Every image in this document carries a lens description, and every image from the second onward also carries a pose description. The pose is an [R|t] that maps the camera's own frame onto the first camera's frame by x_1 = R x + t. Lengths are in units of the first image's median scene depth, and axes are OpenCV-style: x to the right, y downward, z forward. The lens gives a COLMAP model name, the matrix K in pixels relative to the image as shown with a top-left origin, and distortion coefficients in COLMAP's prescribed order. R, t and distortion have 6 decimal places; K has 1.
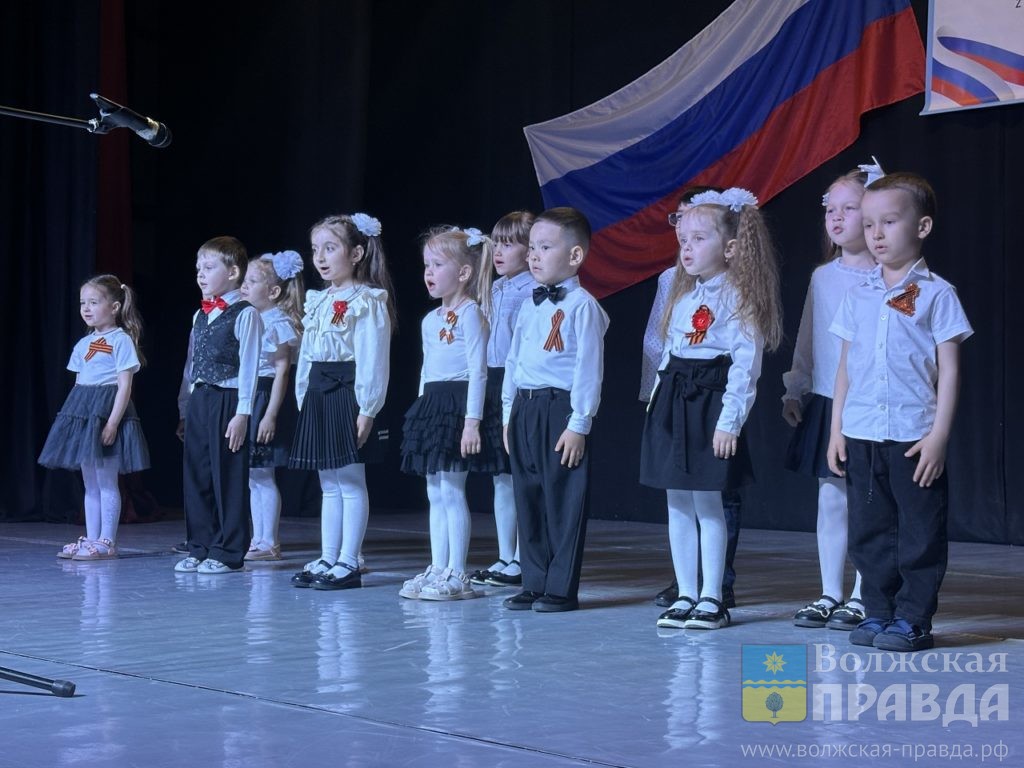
lens RADIAL K [[1629.1, 0, 471.3], [0, 1629.1, 365.9], [0, 0, 1]] dist [0.096552, 0.000000]
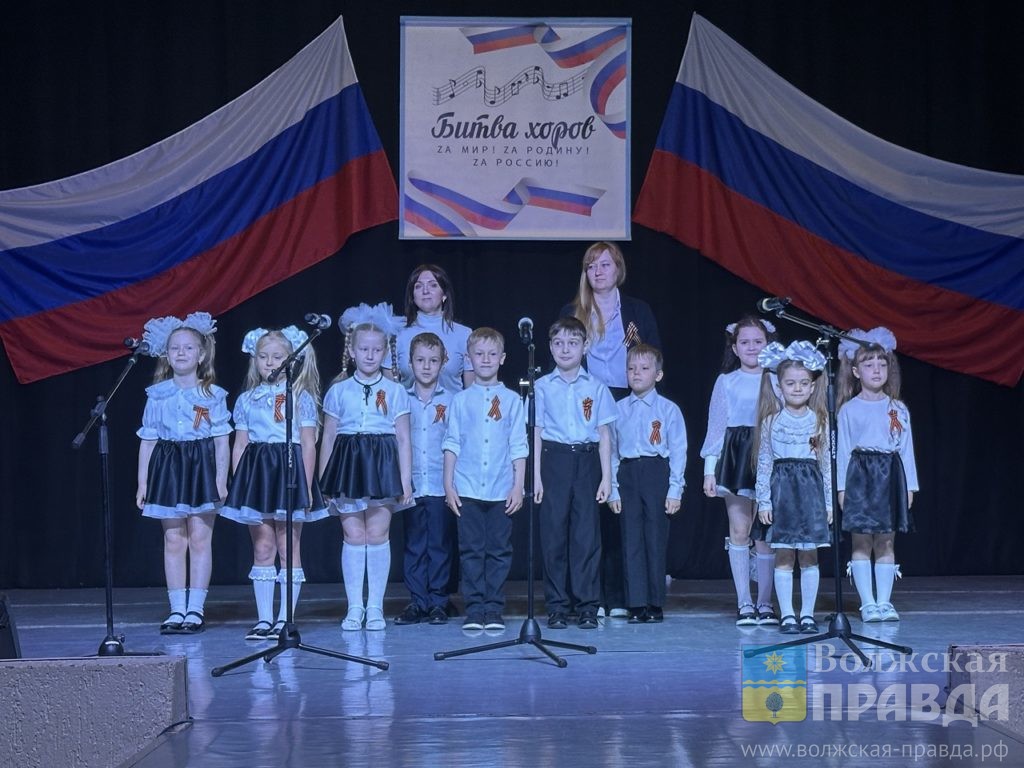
lens RADIAL K [[2075.7, 0, 510.1], [0, 2075.7, 372.3], [0, 0, 1]] dist [0.120635, 0.000000]
pose [[0.708564, 0.004050, 0.705635, -0.698921], [-0.004424, 0.999989, -0.001298, -0.044737], [-0.705632, -0.002202, 0.708575, -0.157927]]
